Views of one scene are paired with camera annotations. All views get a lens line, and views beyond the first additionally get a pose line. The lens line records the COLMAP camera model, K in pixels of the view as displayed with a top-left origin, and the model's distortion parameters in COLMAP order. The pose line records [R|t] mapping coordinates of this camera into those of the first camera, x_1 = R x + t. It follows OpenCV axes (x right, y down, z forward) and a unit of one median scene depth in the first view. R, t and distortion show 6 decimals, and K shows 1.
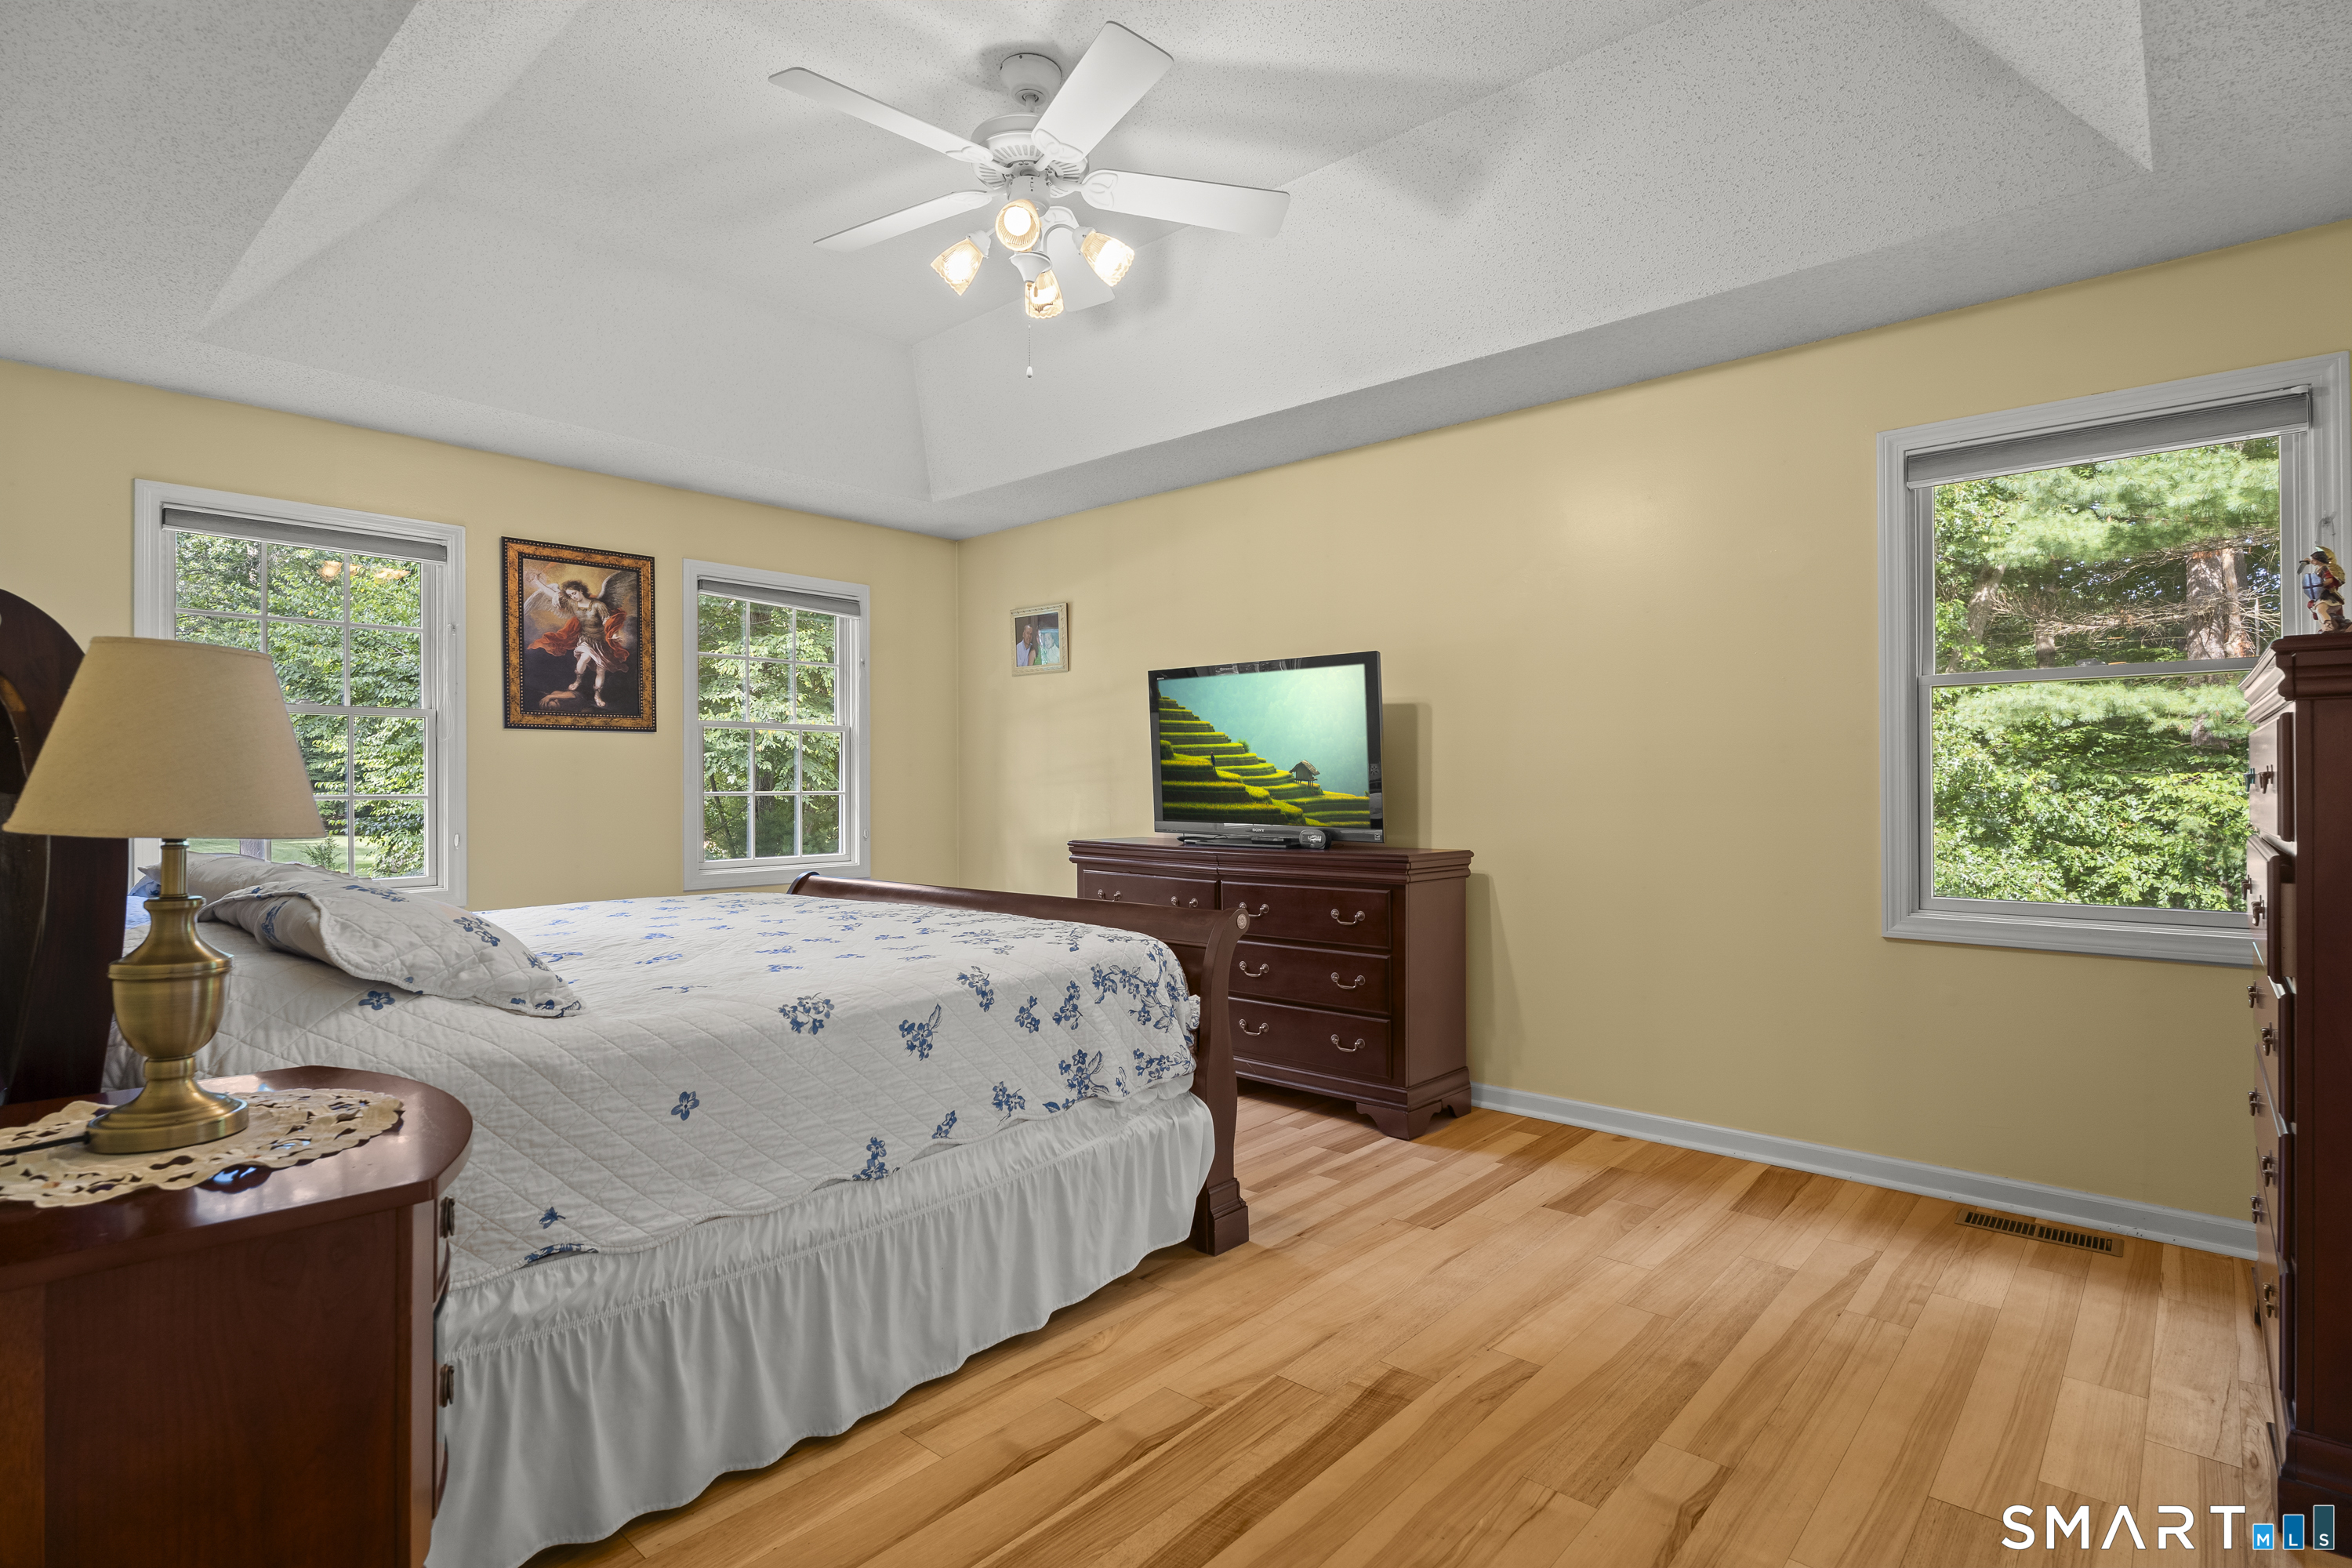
lens RADIAL K [[1157.0, 0, 1174.7], [0, 1157.0, 775.9], [0, 0, 1]] dist [0.000139, 0.000128]
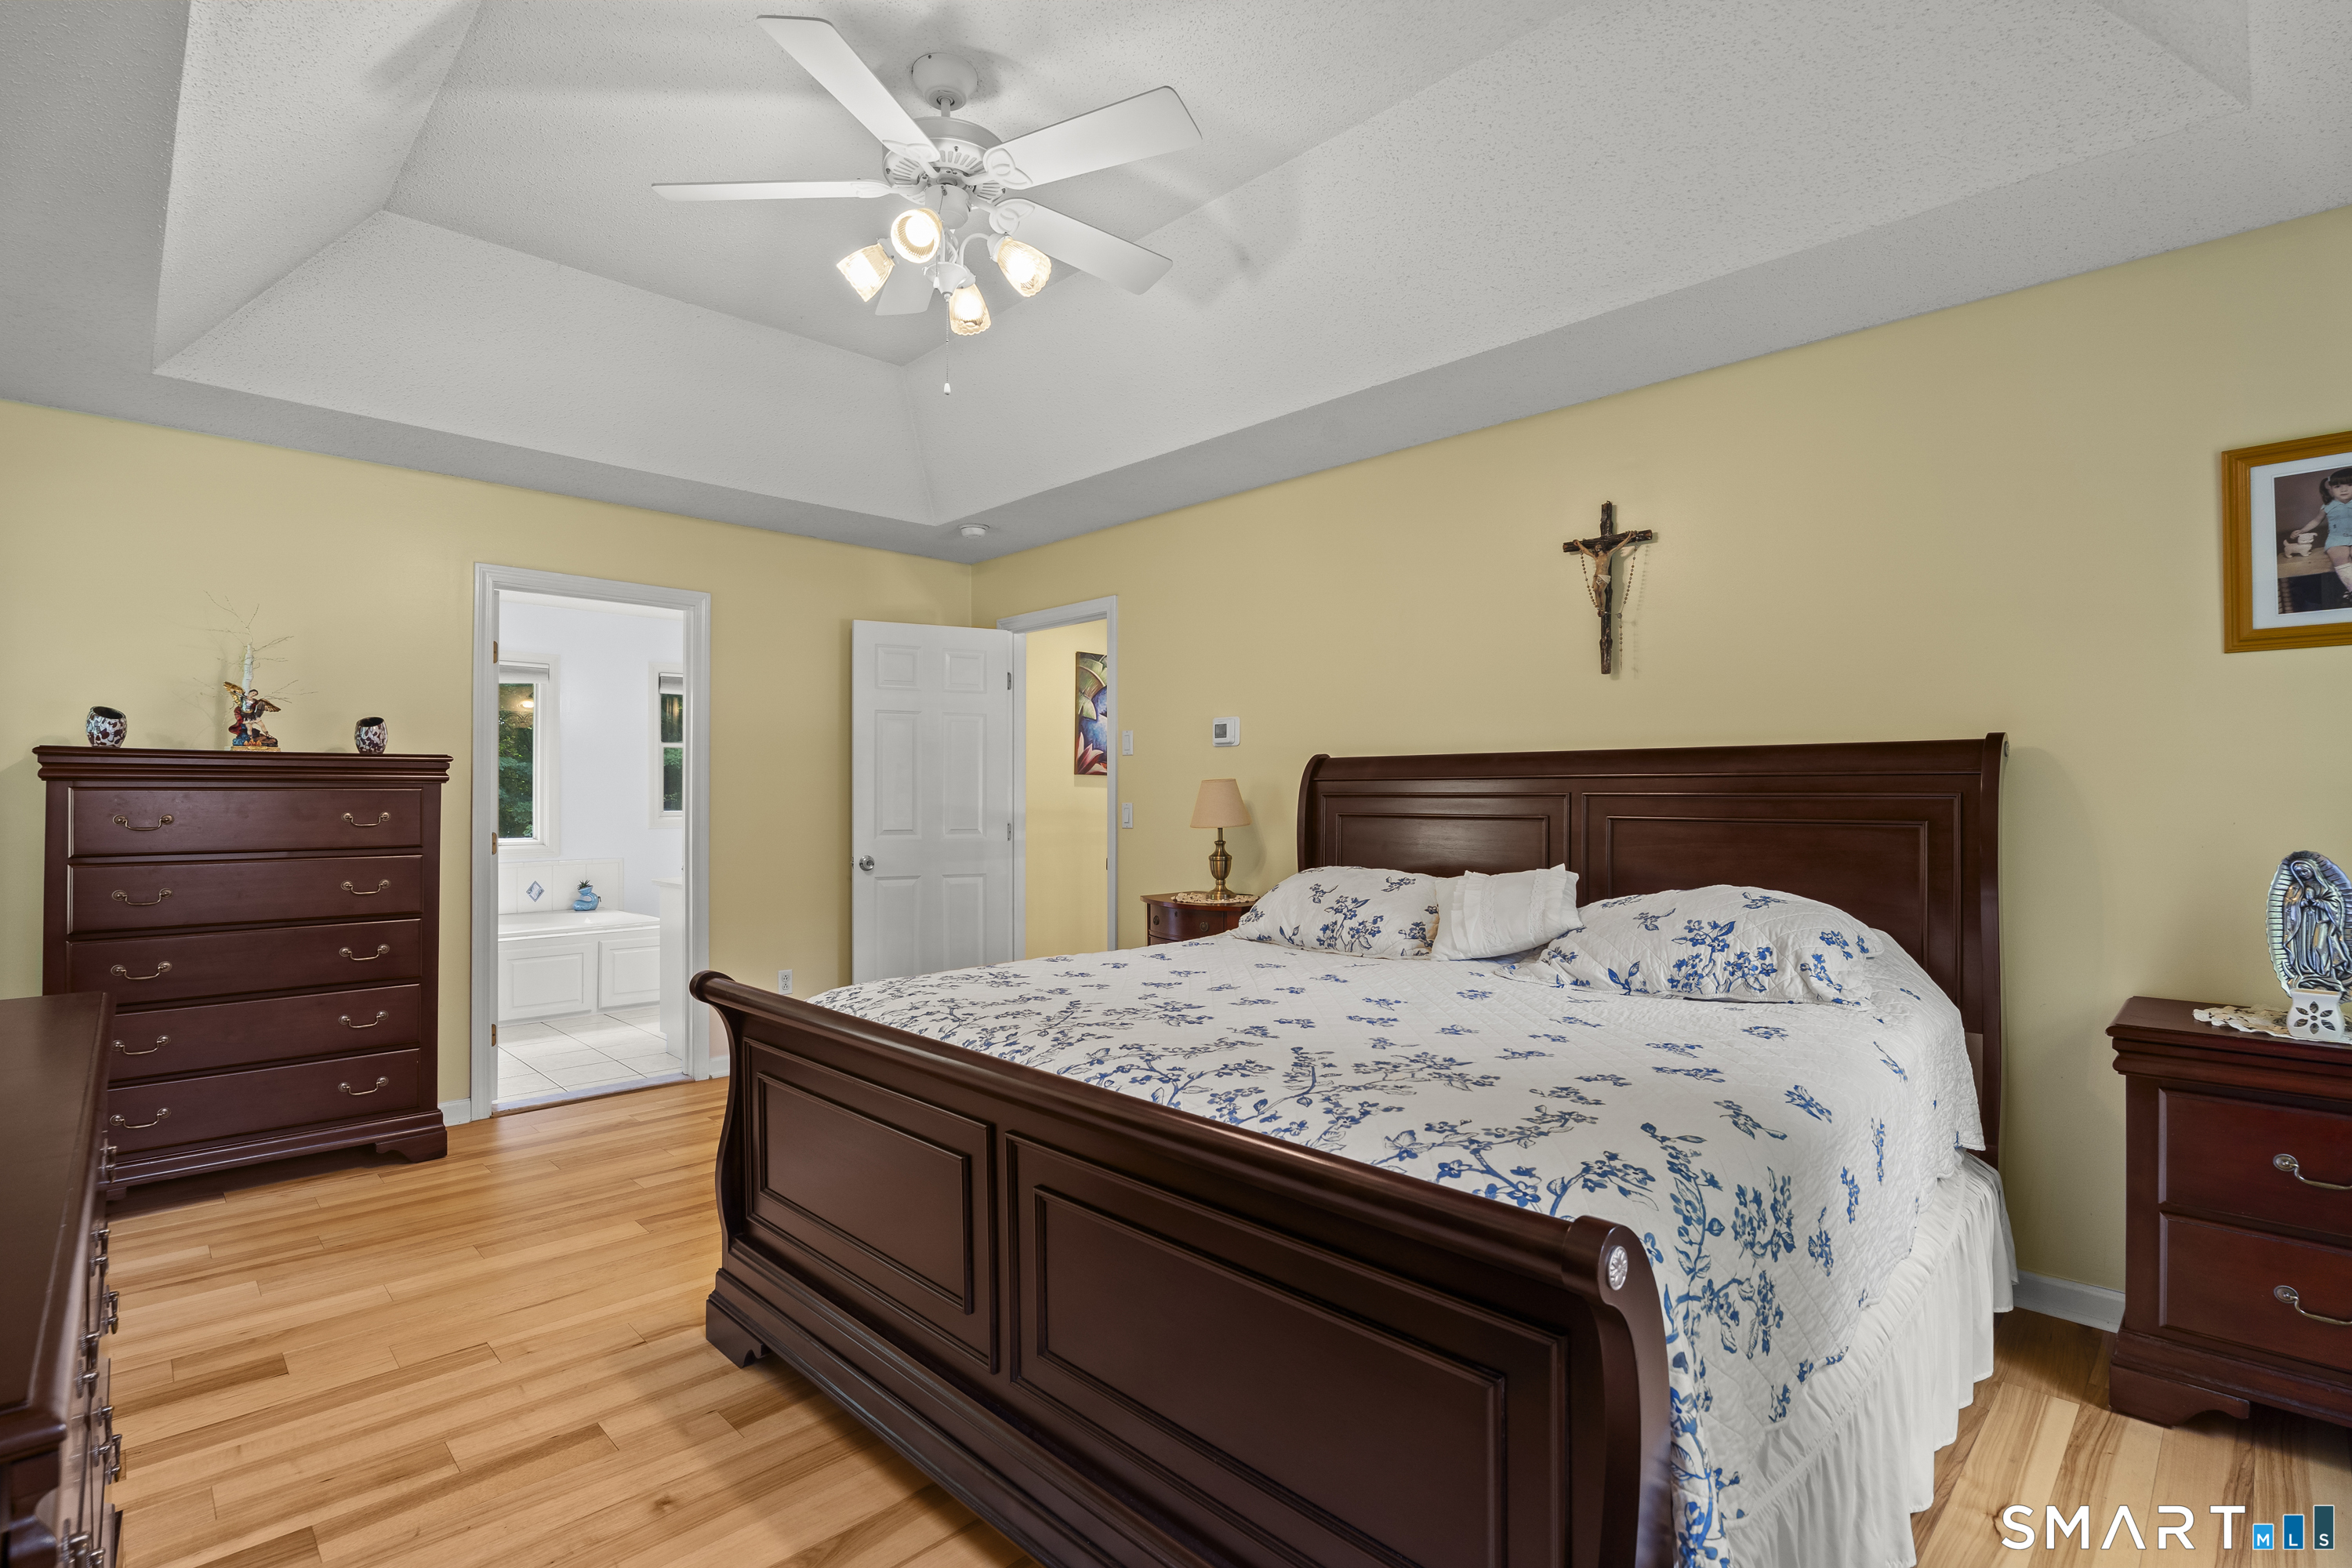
lens RADIAL K [[1088.3, 0, 1178.4], [0, 1088.3, 787.1], [0, 0, 1]] dist [-0.000096, -0.000020]
pose [[-0.997223, -0.001002, 0.074466, -0.353105], [-0.001822, 0.999938, -0.010943, -0.020010], [-0.074450, -0.011048, -0.997164, 1.763024]]
